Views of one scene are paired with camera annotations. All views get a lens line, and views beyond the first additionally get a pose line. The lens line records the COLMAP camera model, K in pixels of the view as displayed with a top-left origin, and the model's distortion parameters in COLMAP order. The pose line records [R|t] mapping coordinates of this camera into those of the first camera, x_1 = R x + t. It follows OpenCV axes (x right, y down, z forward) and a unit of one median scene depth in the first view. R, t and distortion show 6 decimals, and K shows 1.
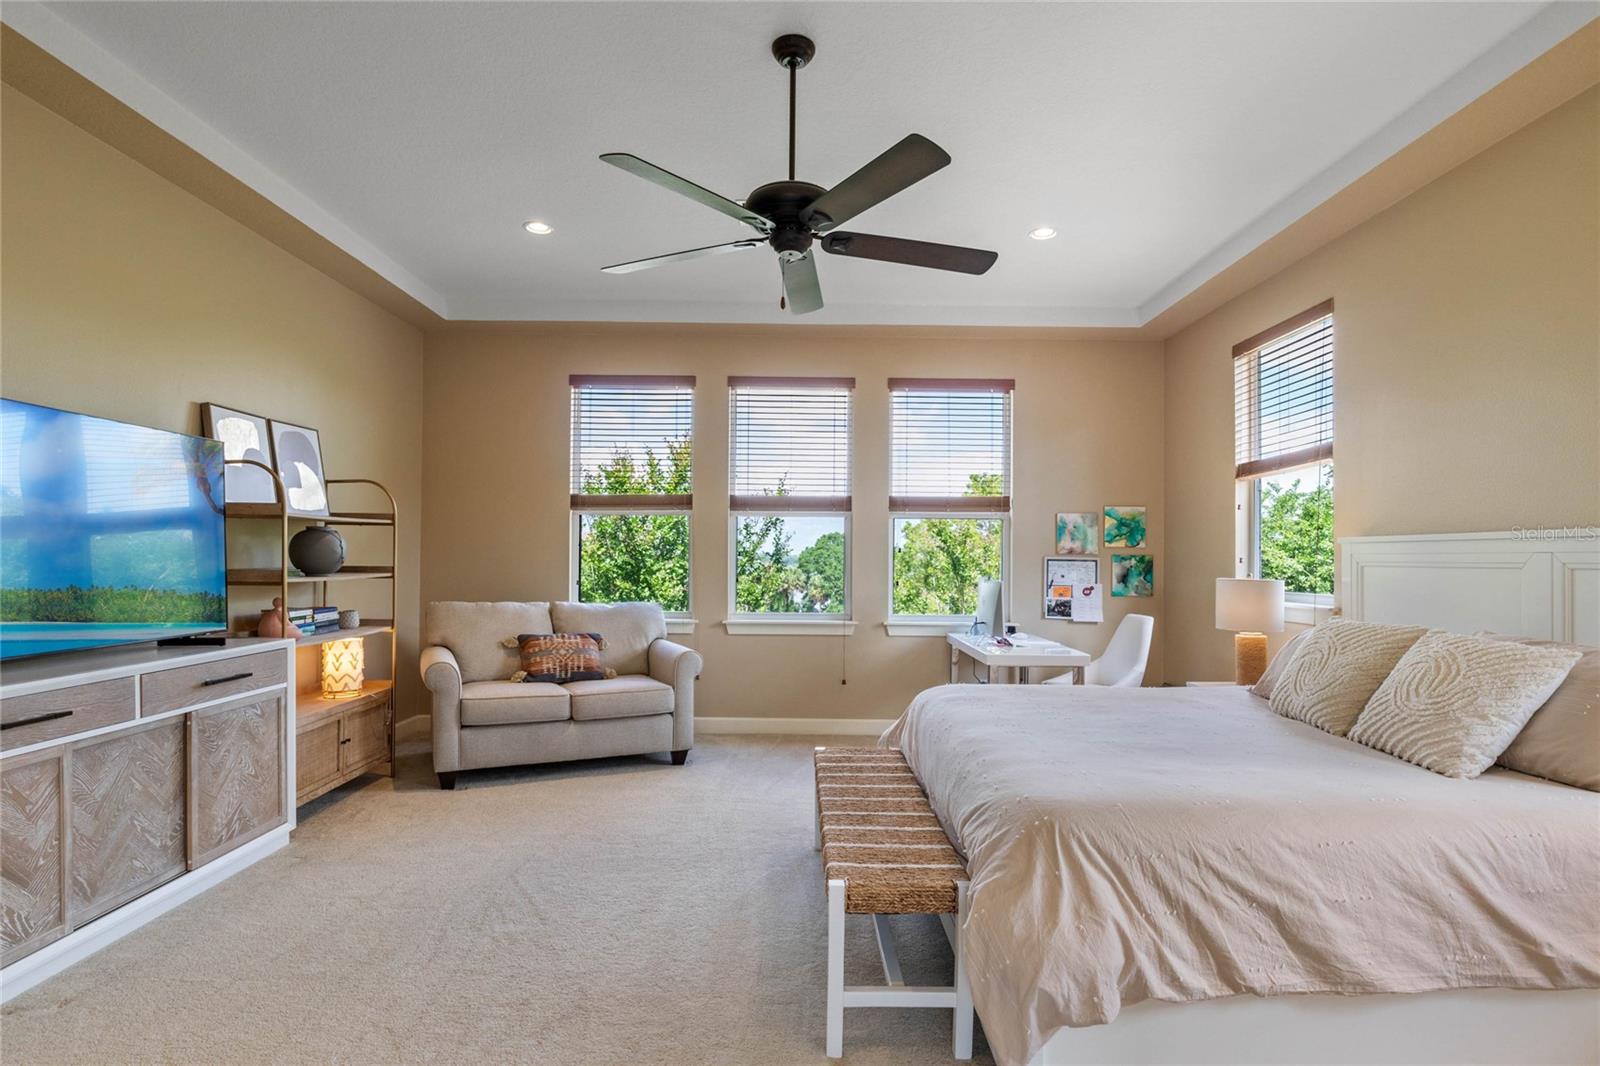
lens RADIAL K [[808.6, 0, 807.6], [0, 808.6, 559.7], [0, 0, 1]] dist [-0.001078, -0.000447]
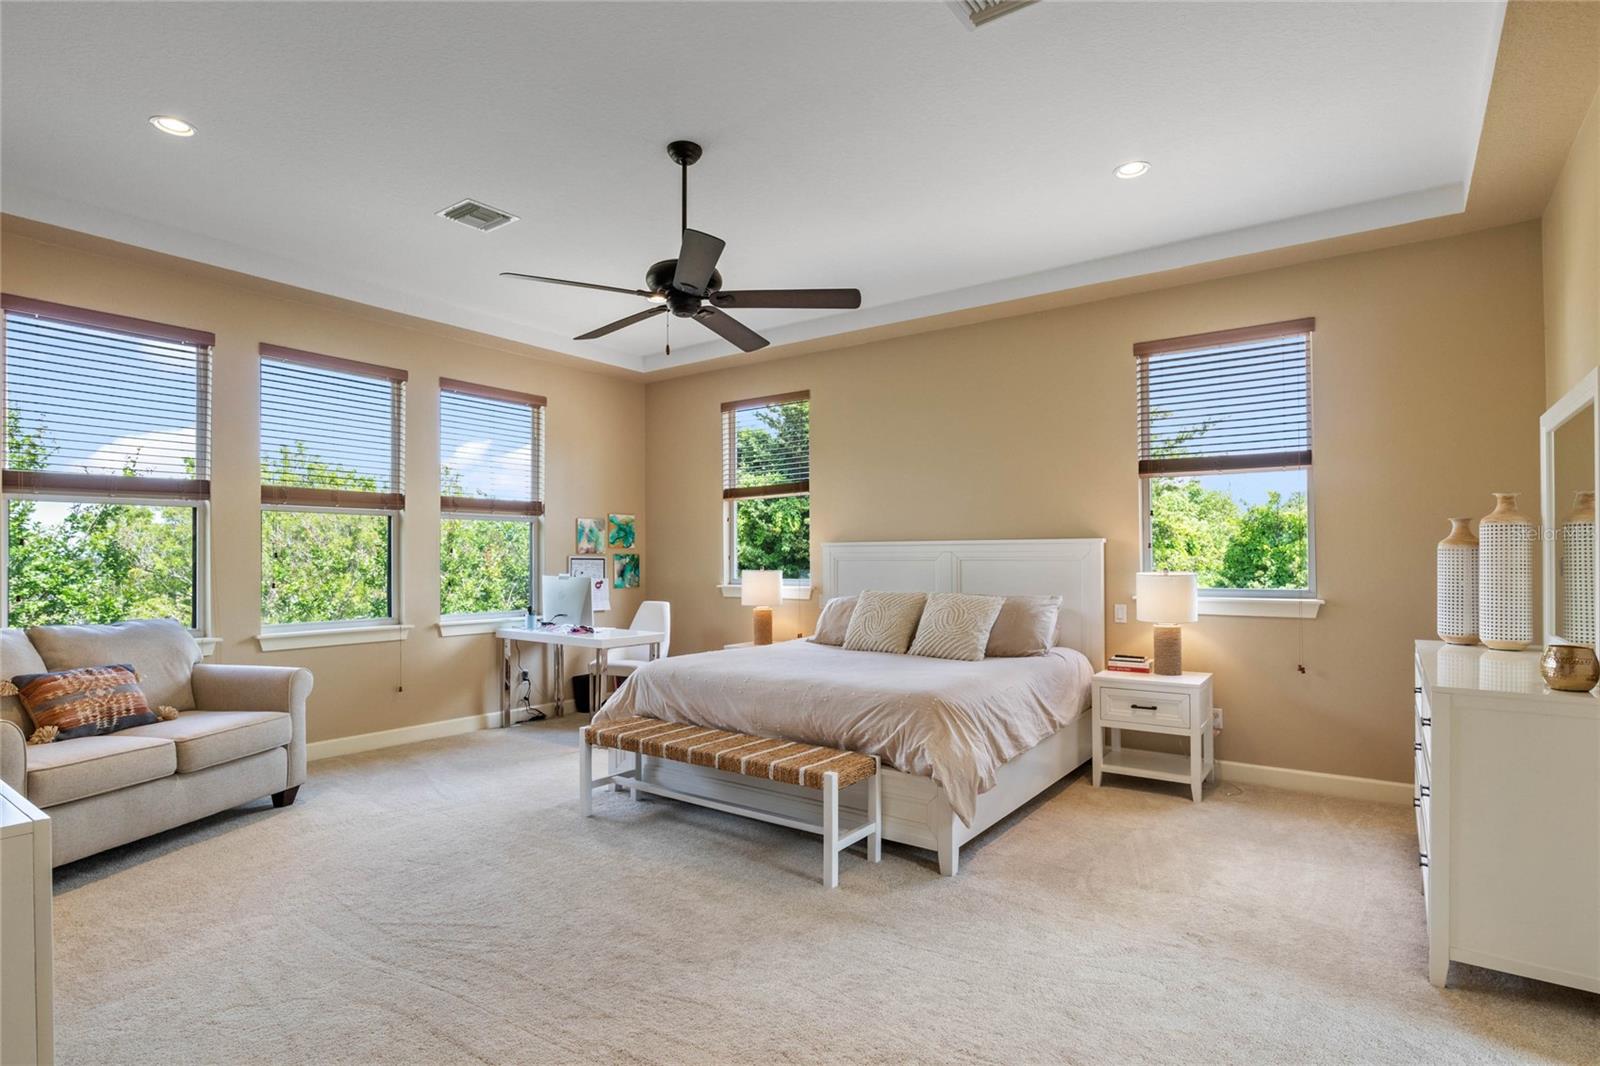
lens RADIAL K [[808.6, 0, 807.6], [0, 808.6, 559.7], [0, 0, 1]] dist [-0.001078, -0.000447]
pose [[0.586153, -0.010785, 0.810129, -0.516471], [0.008808, 0.999937, 0.006940, -0.004174], [-0.810153, 0.003068, 0.586211, 0.062688]]
